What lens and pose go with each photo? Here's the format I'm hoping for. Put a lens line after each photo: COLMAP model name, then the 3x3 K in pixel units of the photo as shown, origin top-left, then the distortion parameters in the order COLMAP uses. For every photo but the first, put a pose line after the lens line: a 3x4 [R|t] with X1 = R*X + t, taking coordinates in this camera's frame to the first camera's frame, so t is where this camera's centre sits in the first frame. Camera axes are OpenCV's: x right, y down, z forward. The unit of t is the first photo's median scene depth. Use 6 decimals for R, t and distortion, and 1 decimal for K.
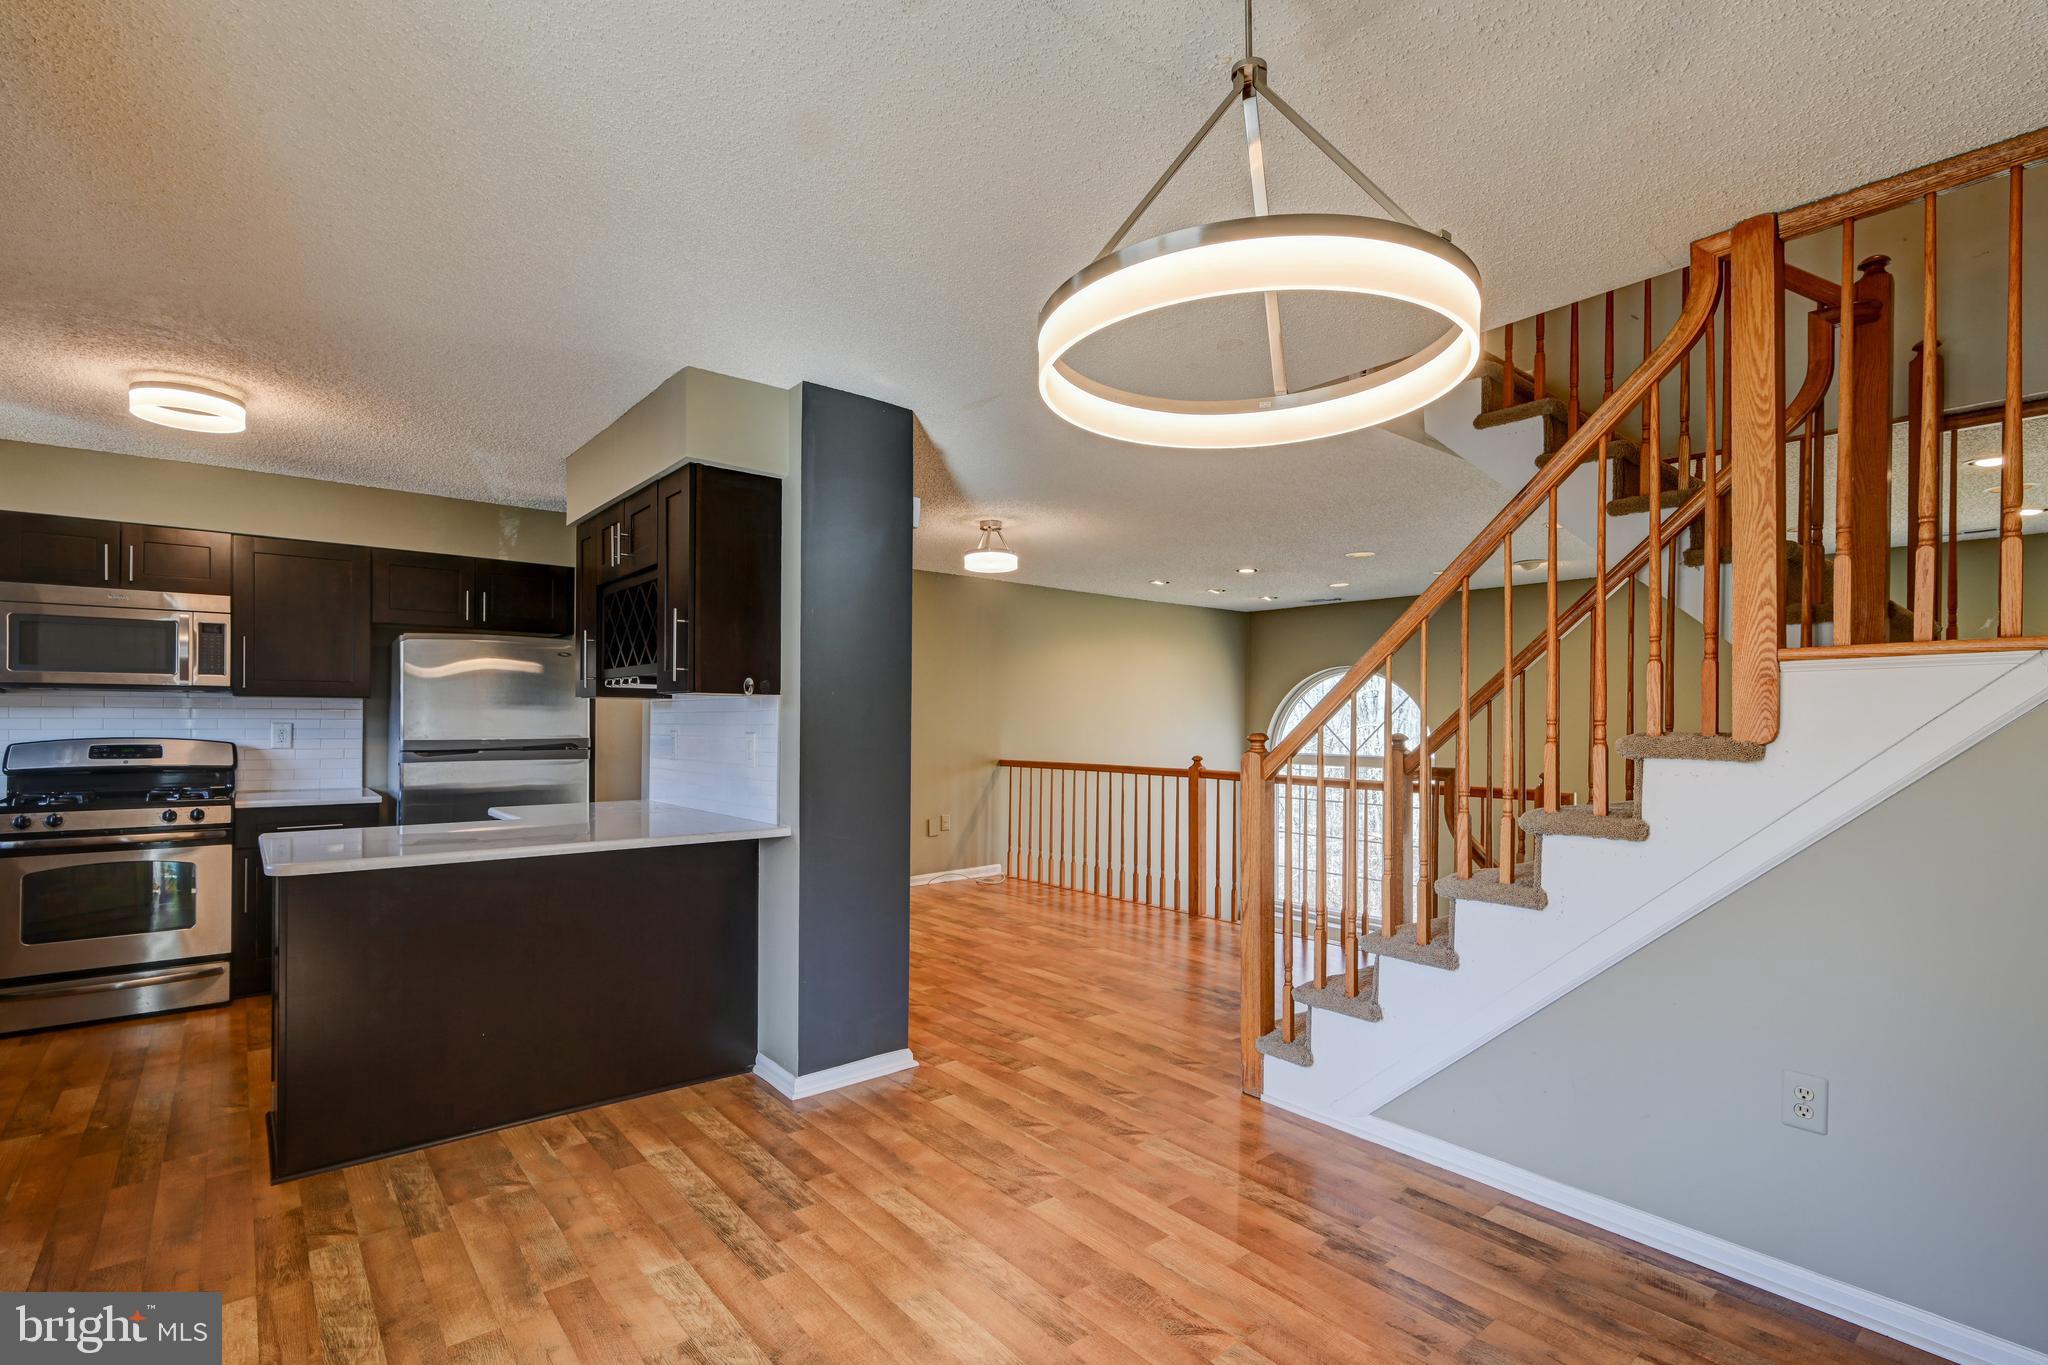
lens RADIAL K [[940.4, 0, 1041.4], [0, 940.4, 714.2], [0, 0, 1]] dist [-0.001393, -0.001819]
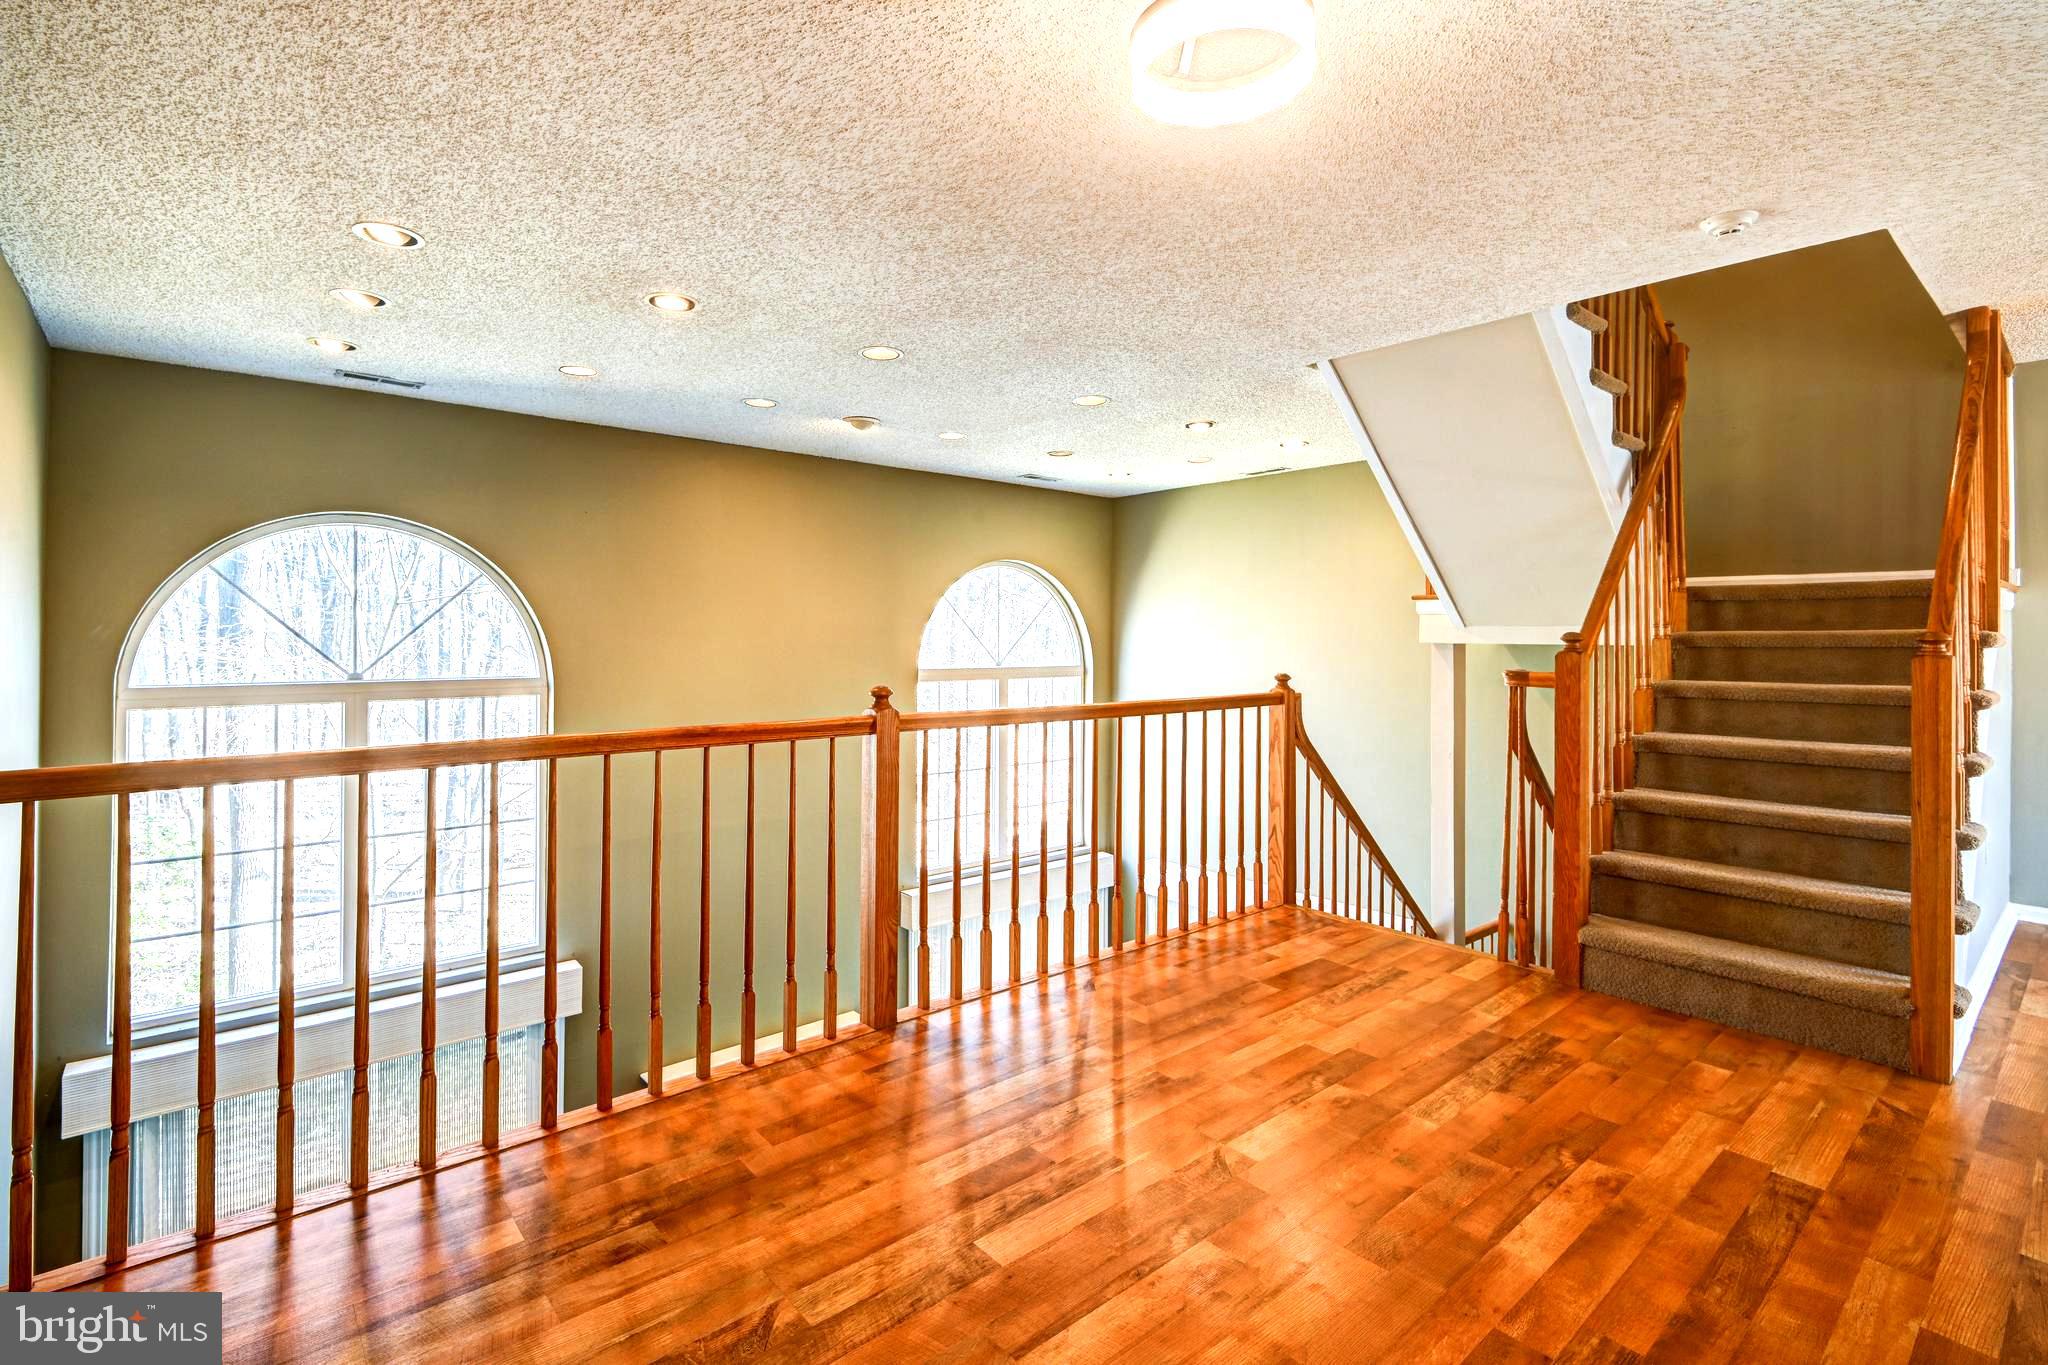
lens RADIAL K [[940.4, 0, 1050.0], [0, 940.4, 621.7], [0, 0, 1]] dist [-0.001393, -0.001819]
pose [[0.010609, 0.000636, 0.999944, -0.386262], [-0.008477, 0.999964, -0.000546, 0.018267], [-0.999908, -0.008471, 0.010614, 1.176259]]
